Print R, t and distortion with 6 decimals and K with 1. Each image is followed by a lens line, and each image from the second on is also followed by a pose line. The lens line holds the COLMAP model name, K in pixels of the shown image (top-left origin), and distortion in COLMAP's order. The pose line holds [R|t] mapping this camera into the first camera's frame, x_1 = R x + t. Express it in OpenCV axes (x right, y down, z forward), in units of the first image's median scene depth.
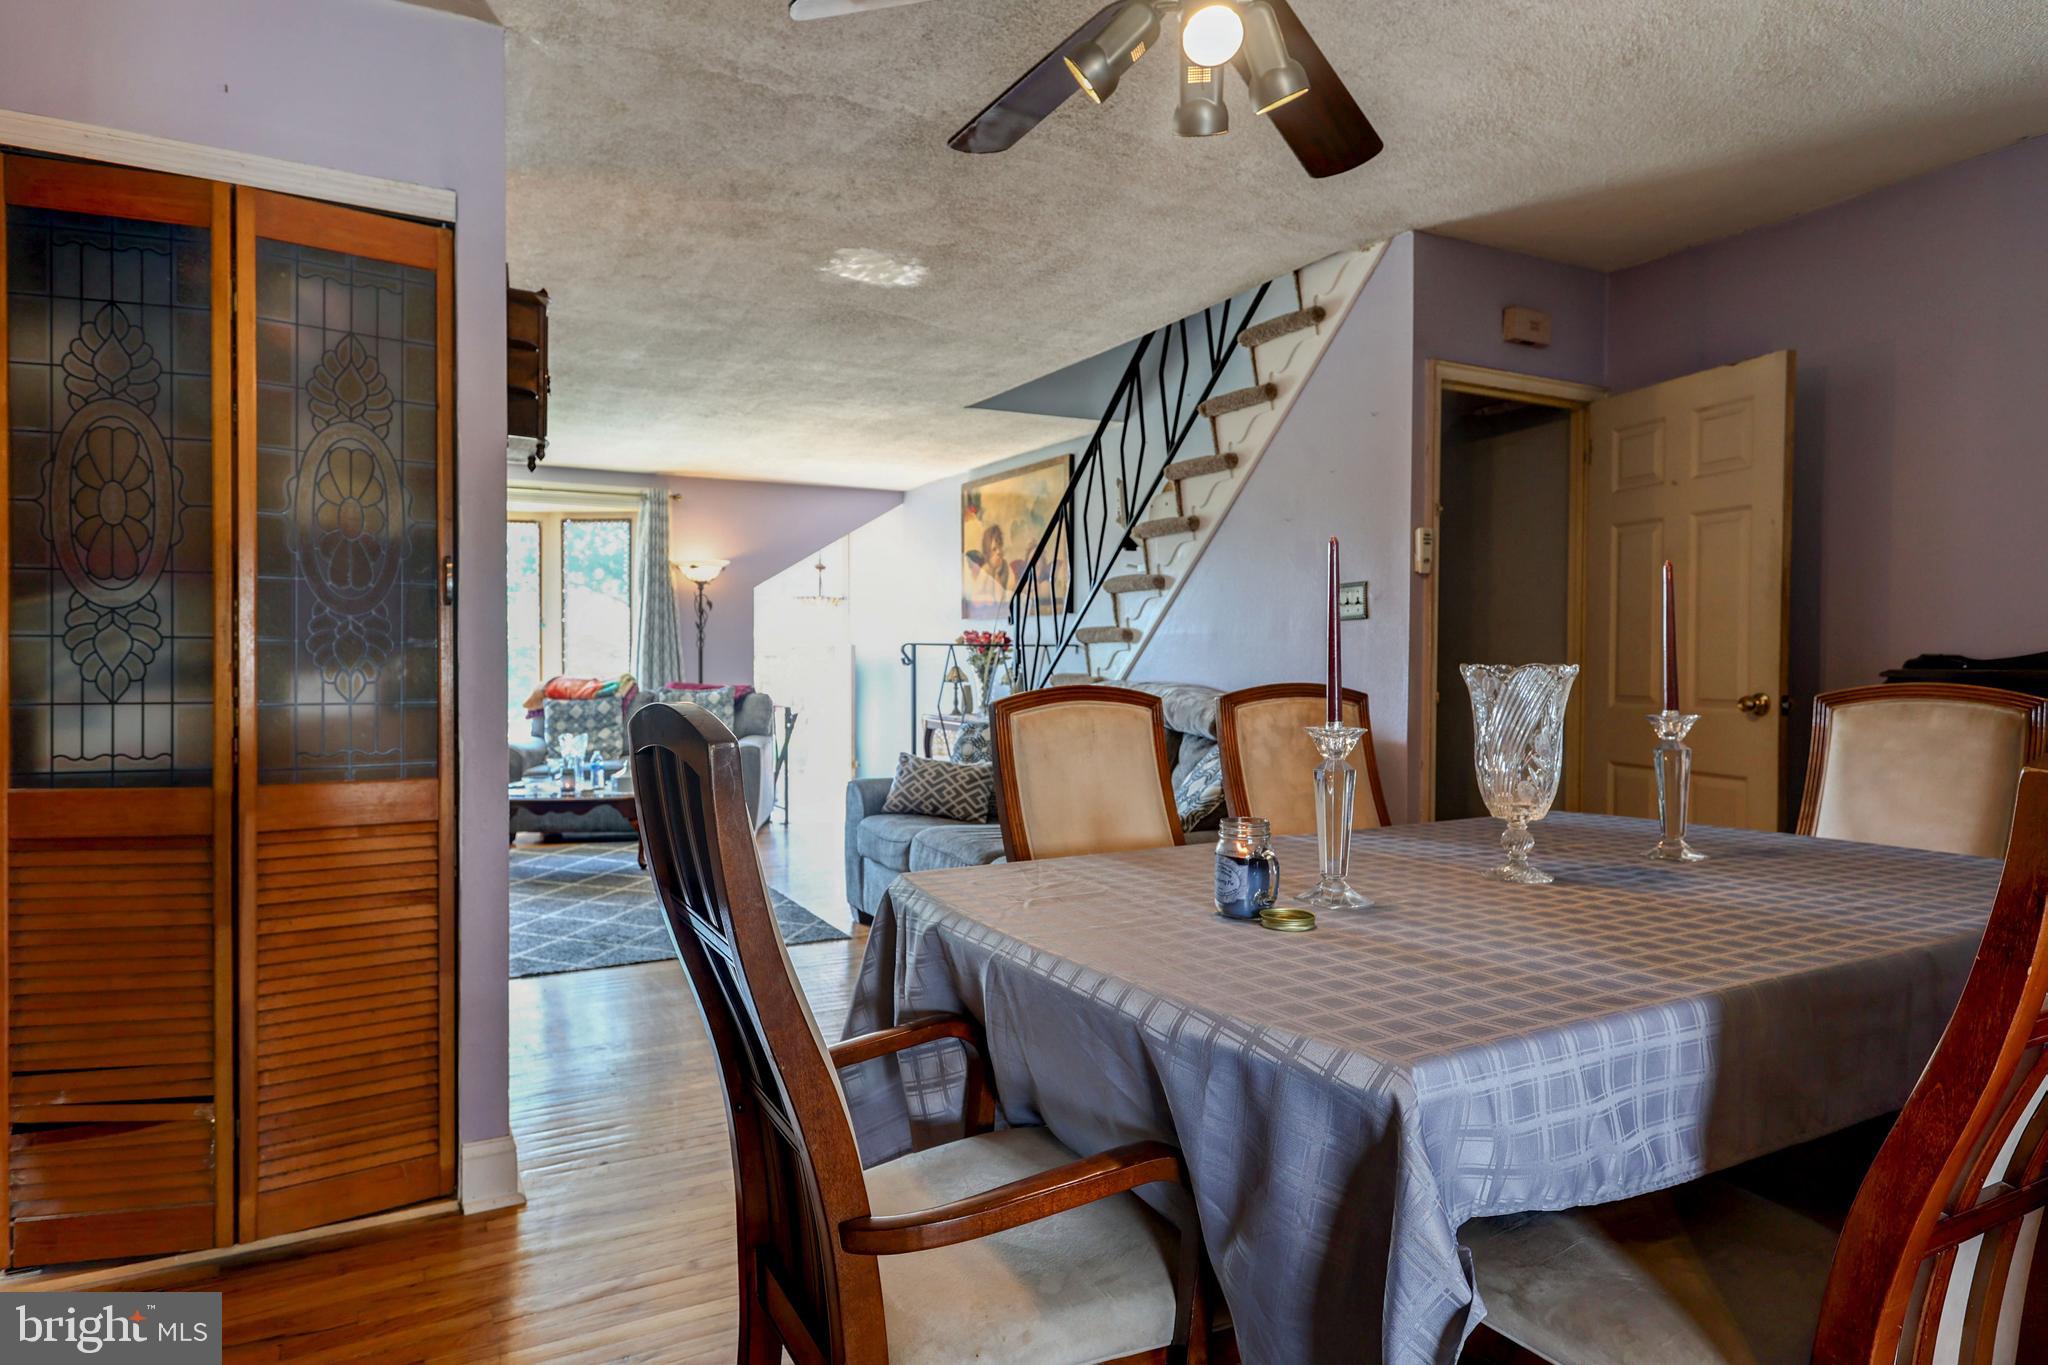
lens RADIAL K [[1205.2, 0, 1020.5], [0, 1205.2, 676.6], [0, 0, 1]] dist [0.016438, -0.001031]
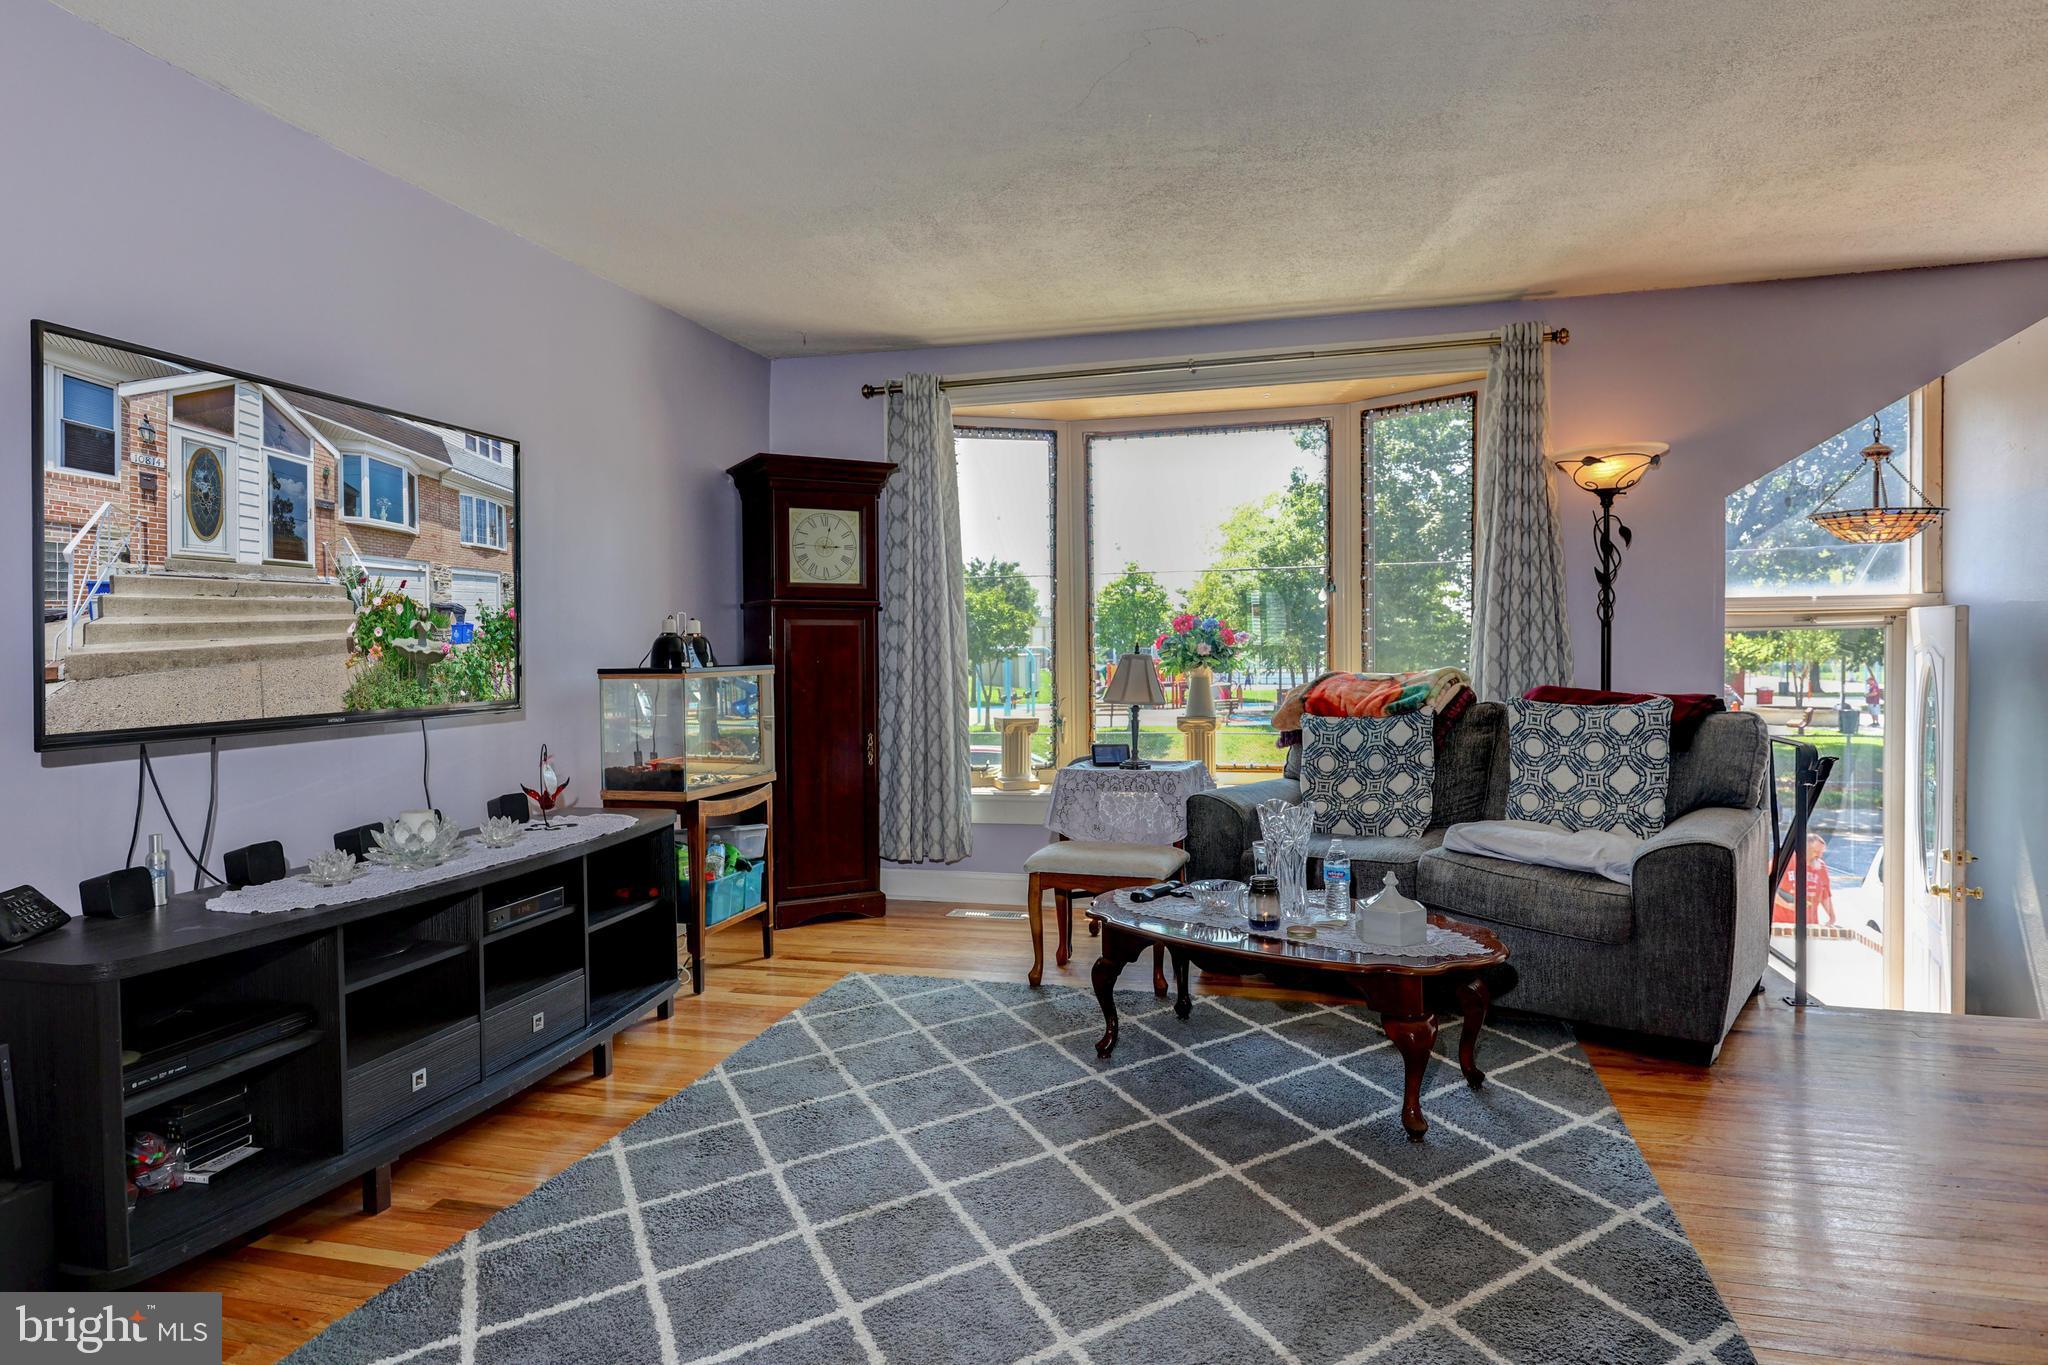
lens RADIAL K [[1205.2, 0, 1020.5], [0, 1205.2, 676.6], [0, 0, 1]] dist [0.016438, -0.001031]
pose [[0.732121, 0.005906, -0.681149, -0.122312], [0.003320, 0.999920, 0.012239, -0.007673], [0.681167, -0.011222, 0.732042, 0.576845]]
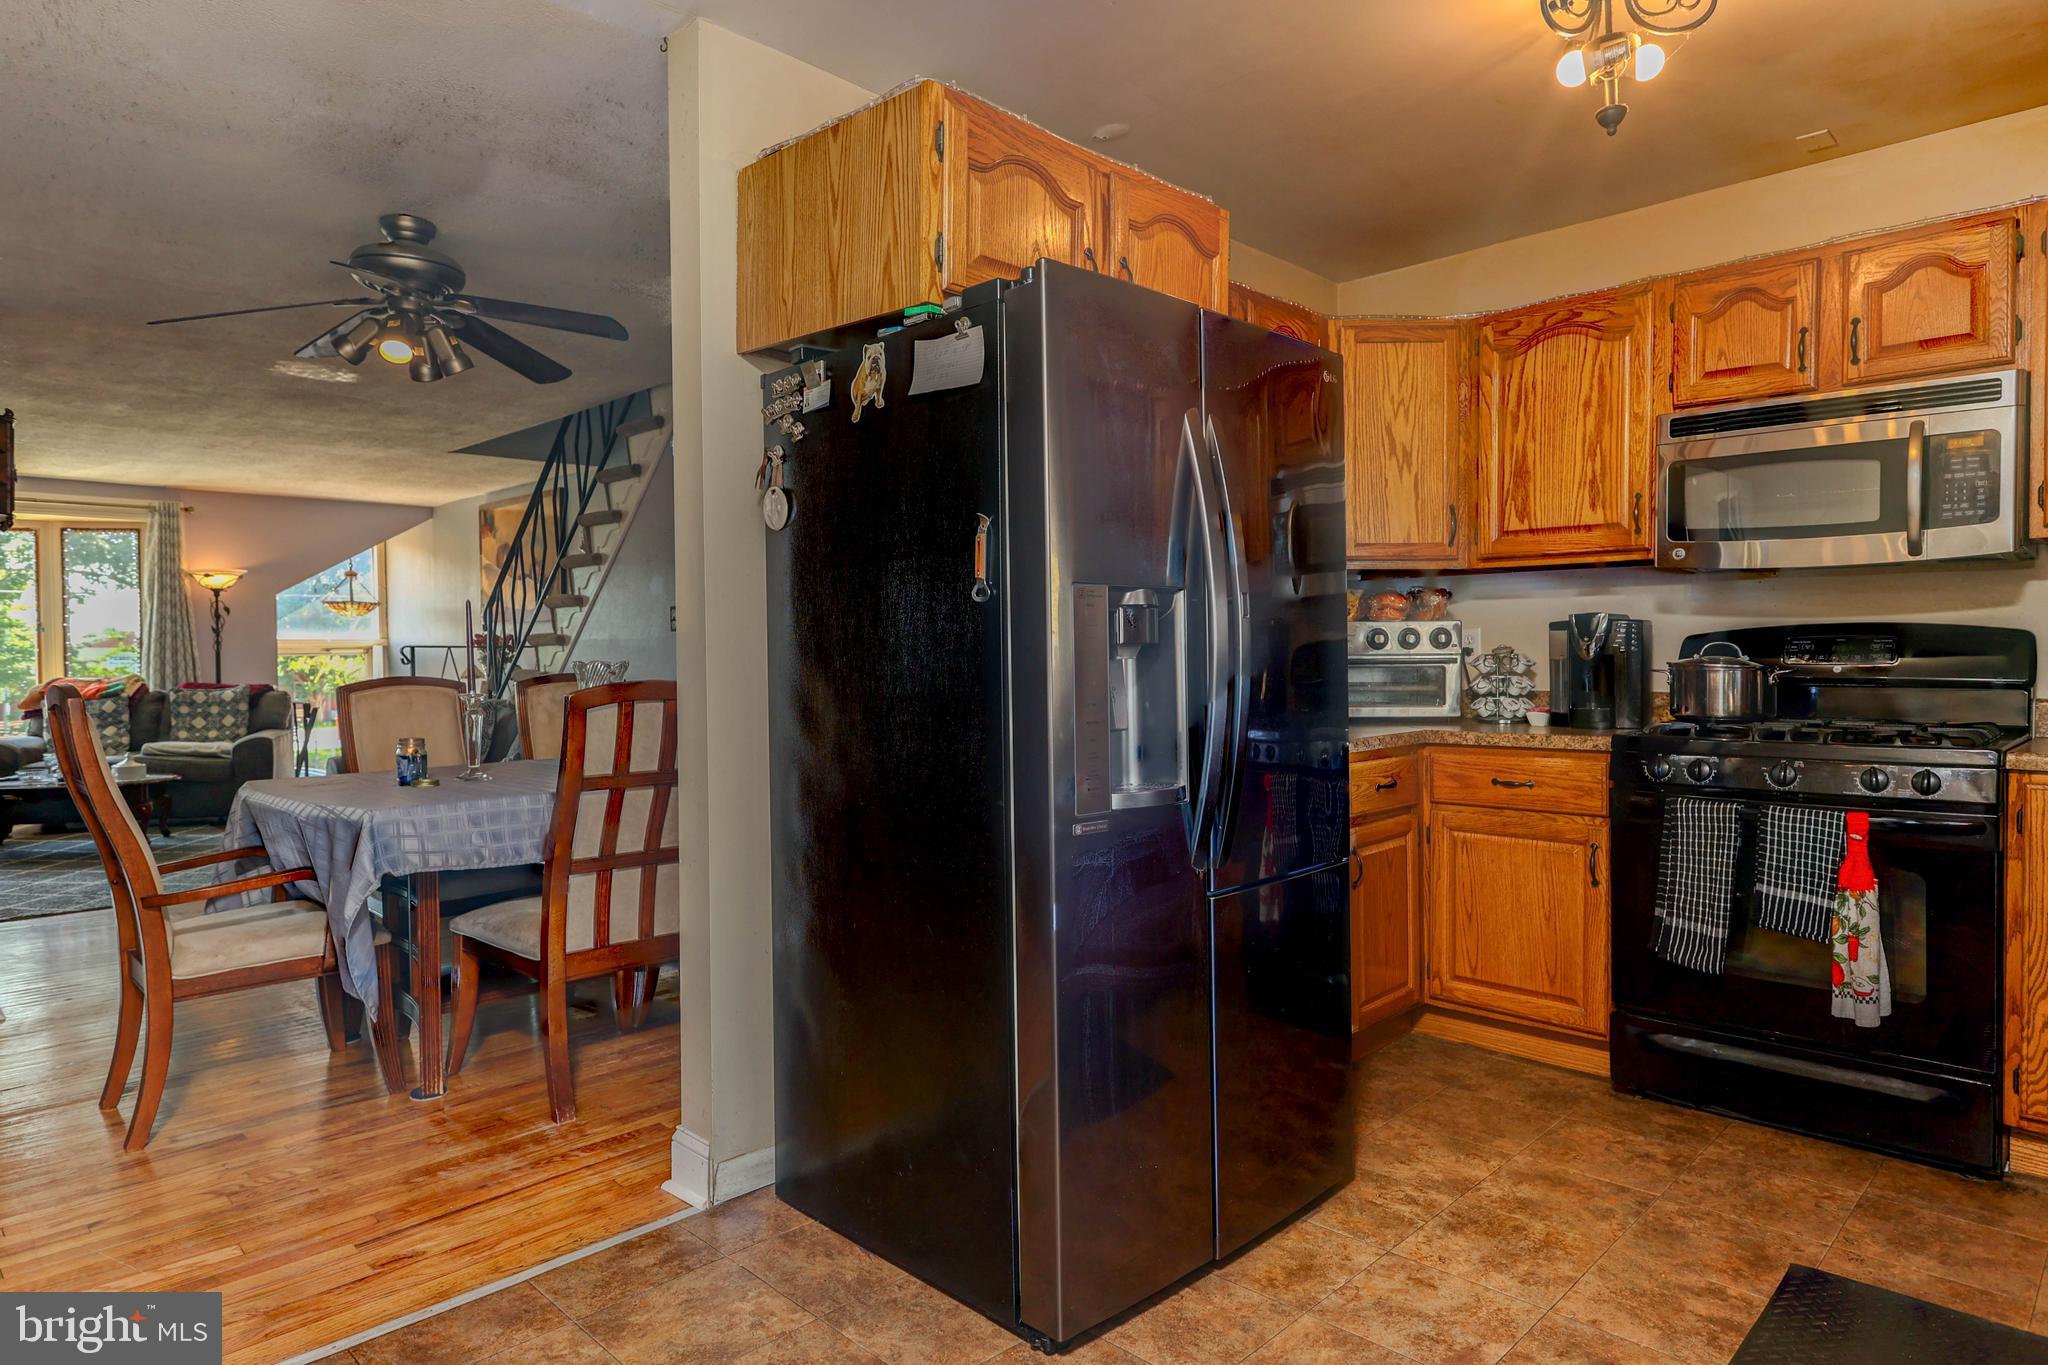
lens RADIAL K [[1205.2, 0, 1020.5], [0, 1205.2, 676.6], [0, 0, 1]] dist [0.016438, -0.001031]
pose [[0.958444, -0.015912, 0.284835, 0.146118], [0.014495, 0.999870, 0.007081, 0.003172], [-0.284911, -0.002658, 0.958550, -0.315084]]
